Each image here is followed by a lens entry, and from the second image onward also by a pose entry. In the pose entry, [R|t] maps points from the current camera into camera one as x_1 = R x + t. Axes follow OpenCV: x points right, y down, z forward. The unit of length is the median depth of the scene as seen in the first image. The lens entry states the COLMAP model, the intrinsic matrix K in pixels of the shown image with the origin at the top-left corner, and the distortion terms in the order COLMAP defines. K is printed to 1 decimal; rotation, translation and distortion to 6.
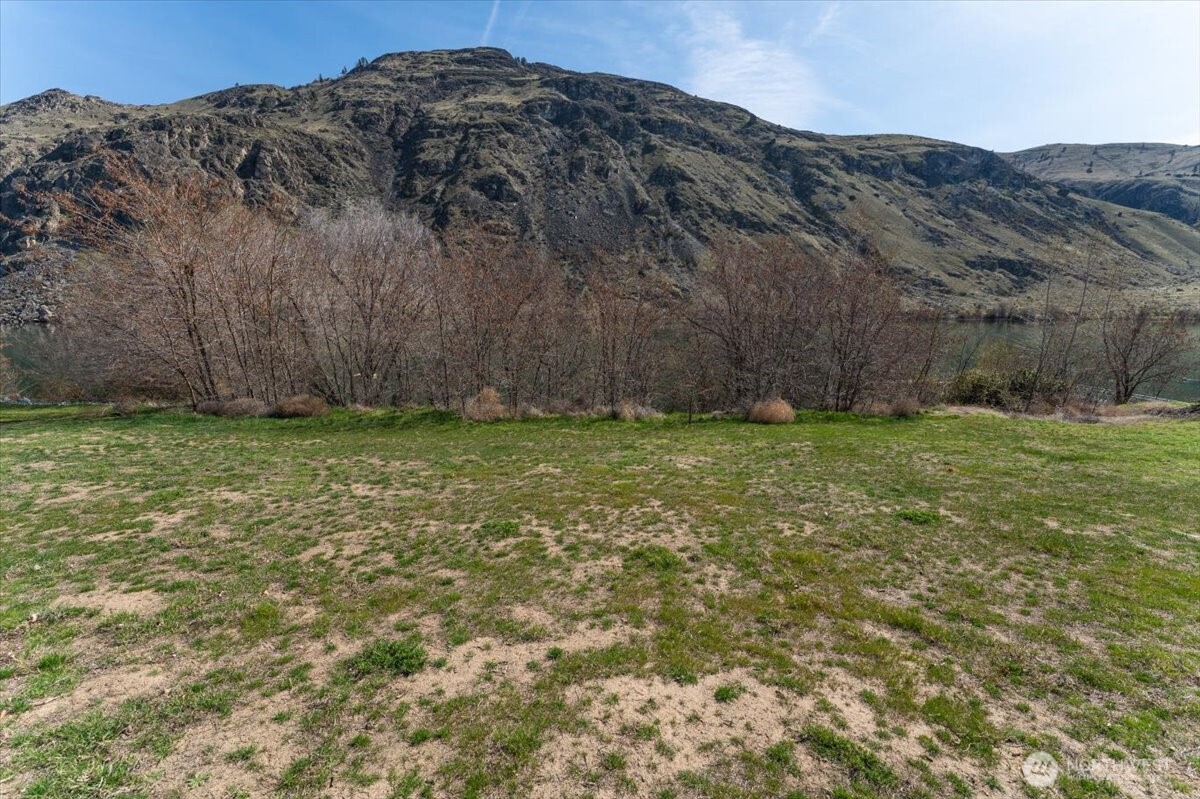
lens RADIAL K [[478.1, 0, 599.6], [0, 478.1, 401.7], [0, 0, 1]] dist [-0.000719, 0.000356]
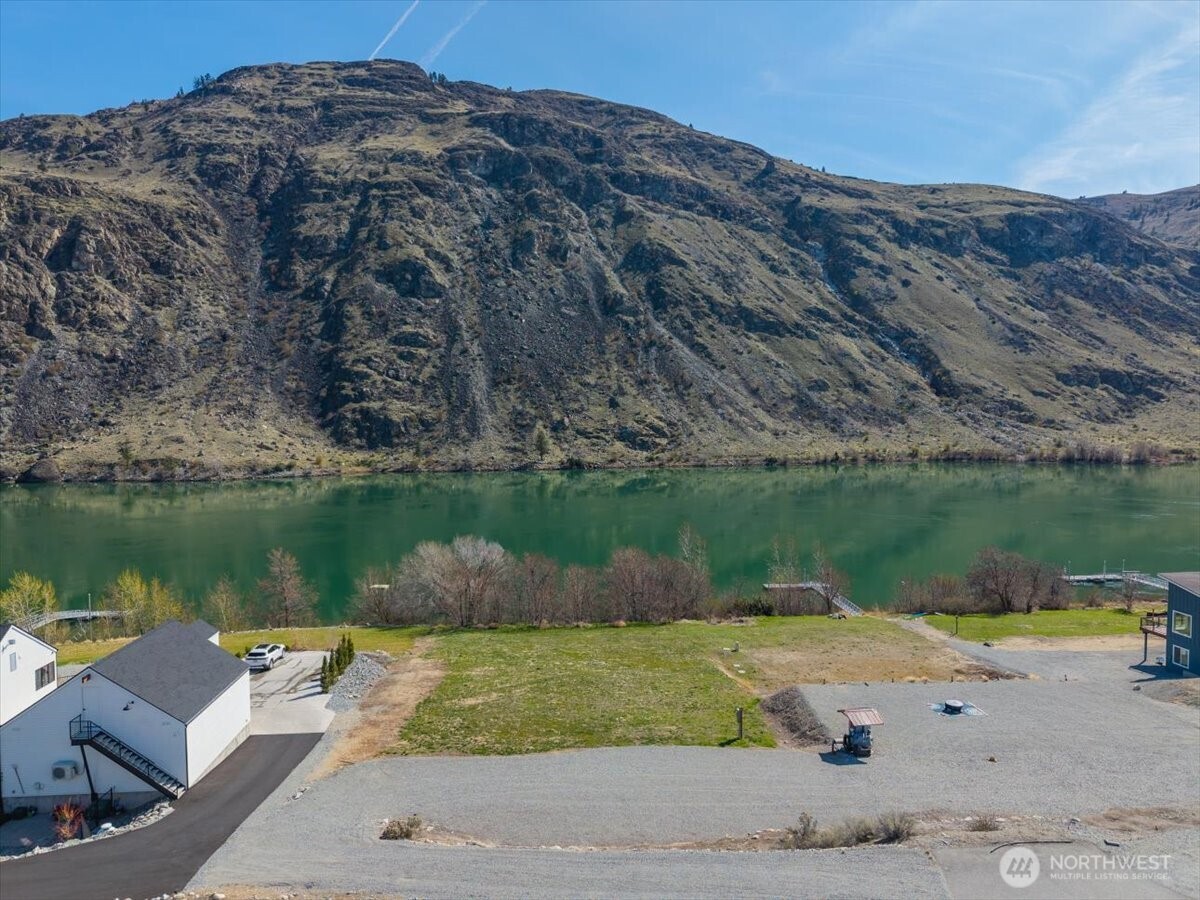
lens RADIAL K [[802.3, 0, 597.9], [0, 802.3, 449.2], [0, 0, 1]] dist [0.011379, -0.009700]
pose [[0.998467, -0.009722, 0.054492, -0.003586], [0.017548, 0.989272, -0.145025, -0.011465], [-0.052498, 0.145759, 0.987926, -0.141056]]
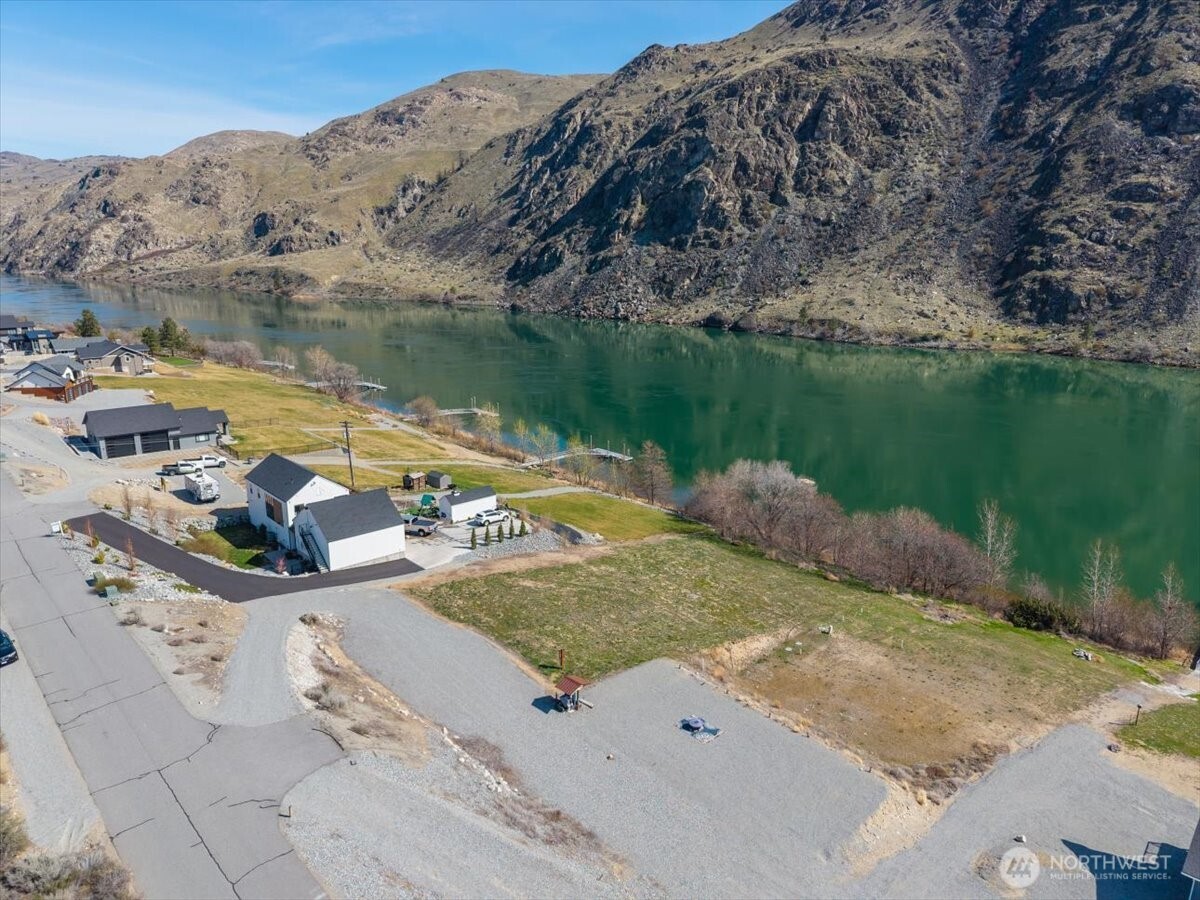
lens RADIAL K [[802.3, 0, 597.9], [0, 802.3, 449.2], [0, 0, 1]] dist [0.011379, -0.009700]
pose [[0.660194, 0.191258, -0.726336, 0.097347], [-0.157748, 0.980775, 0.114874, -0.038650], [0.734343, 0.038739, 0.677672, -0.130364]]
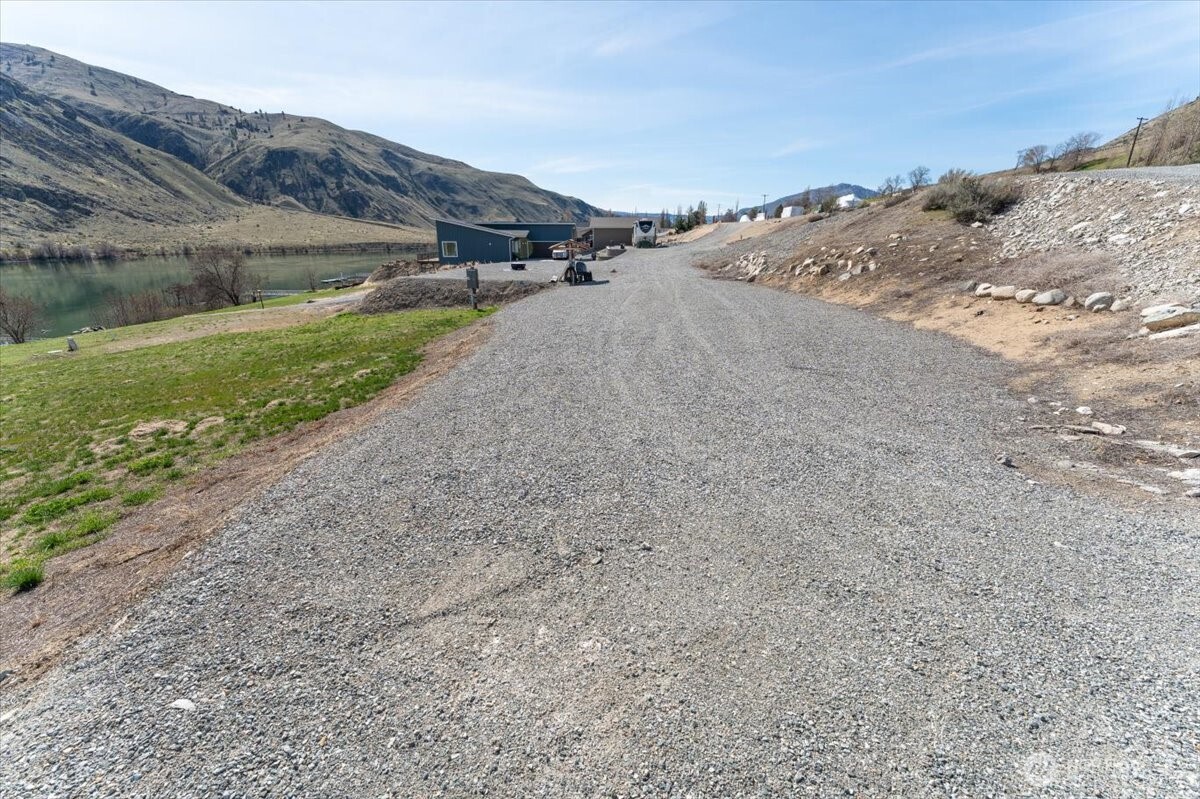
lens RADIAL K [[477.2, 0, 598.0], [0, 477.2, 402.1], [0, 0, 1]] dist [-0.002046, -0.000075]
pose [[0.077436, -0.329338, 0.941031, -0.022281], [0.196245, 0.930435, 0.309481, 0.003554], [-0.977493, 0.160708, 0.136680, -0.067600]]
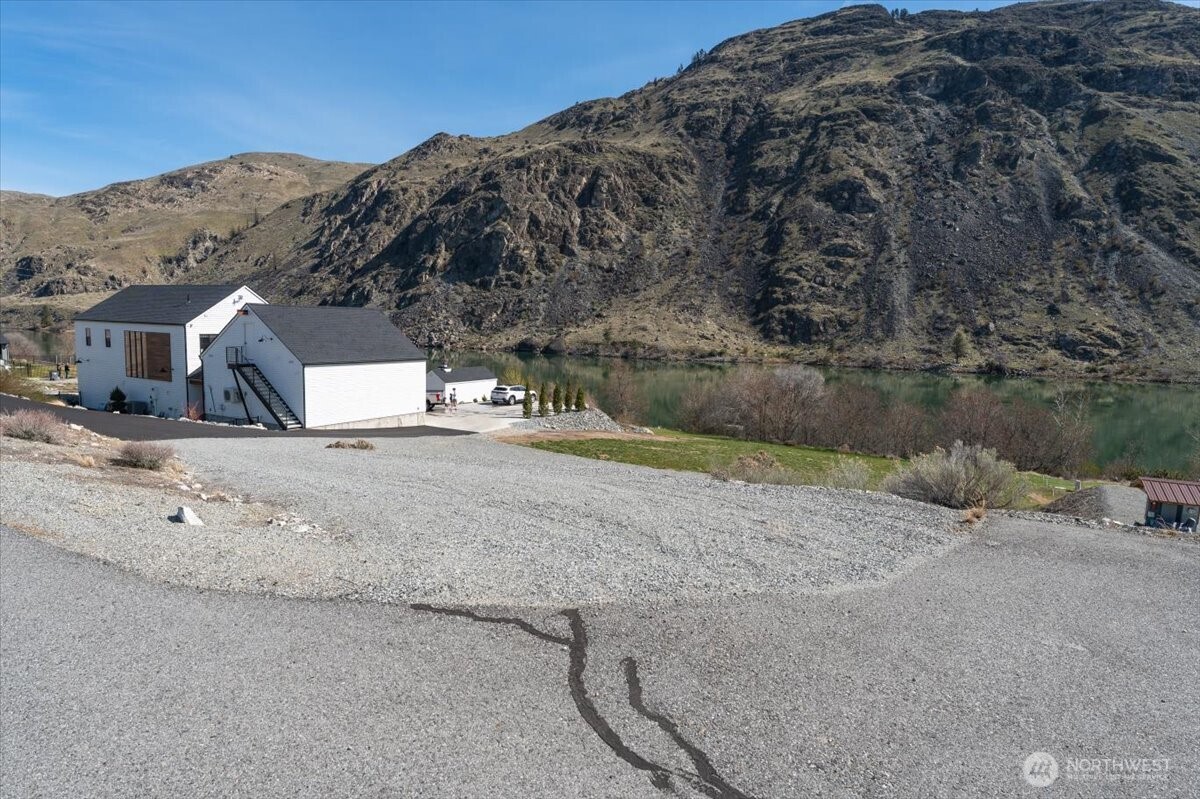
lens RADIAL K [[681.1, 0, 601.5], [0, 681.1, 398.0], [0, 0, 1]] dist [-0.001138, 0.001950]
pose [[0.862324, 0.079054, -0.500148, 0.017962], [-0.128051, 0.989678, -0.064348, 0.004941], [0.489898, 0.119534, 0.863546, -0.107361]]
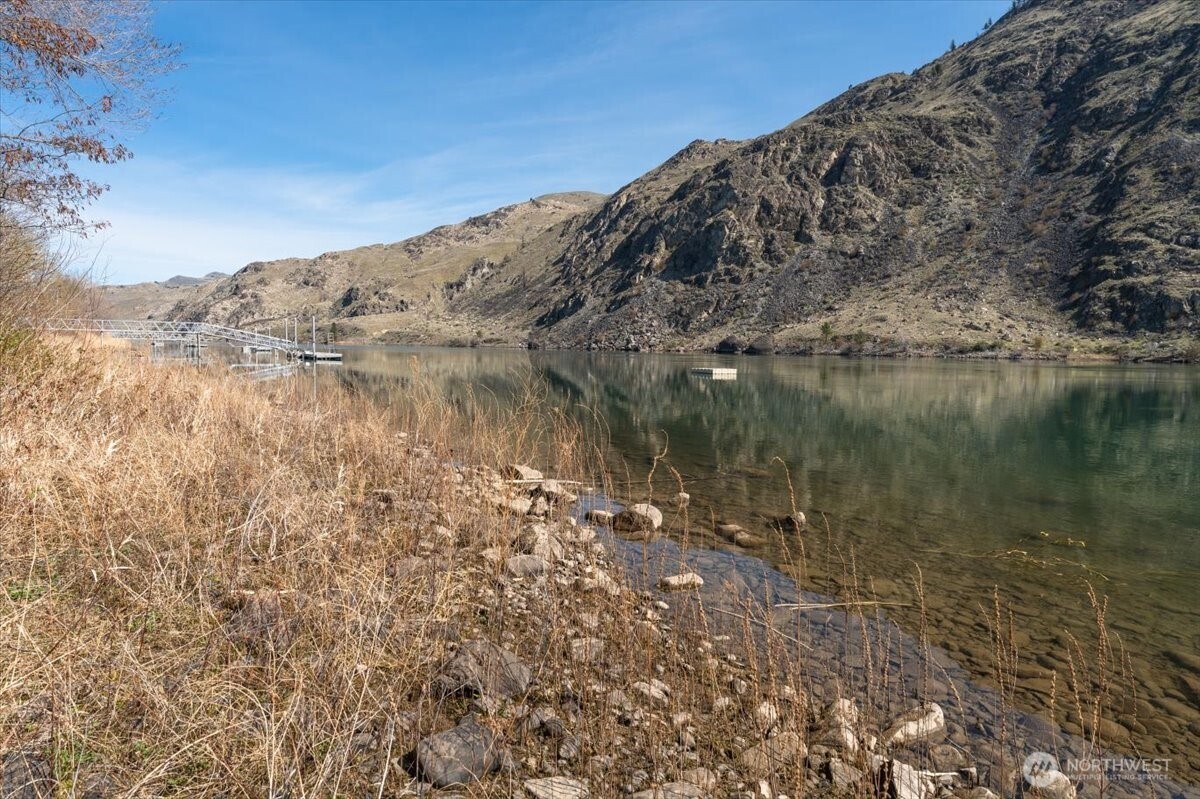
lens RADIAL K [[681.1, 0, 598.6], [0, 681.1, 399.8], [0, 0, 1]] dist [0.003392, 0.000541]
pose [[0.576240, 0.073470, -0.813972, 0.000572], [-0.180205, 0.982861, -0.038860, 0.002901], [0.797166, 0.169075, 0.579603, 0.059328]]
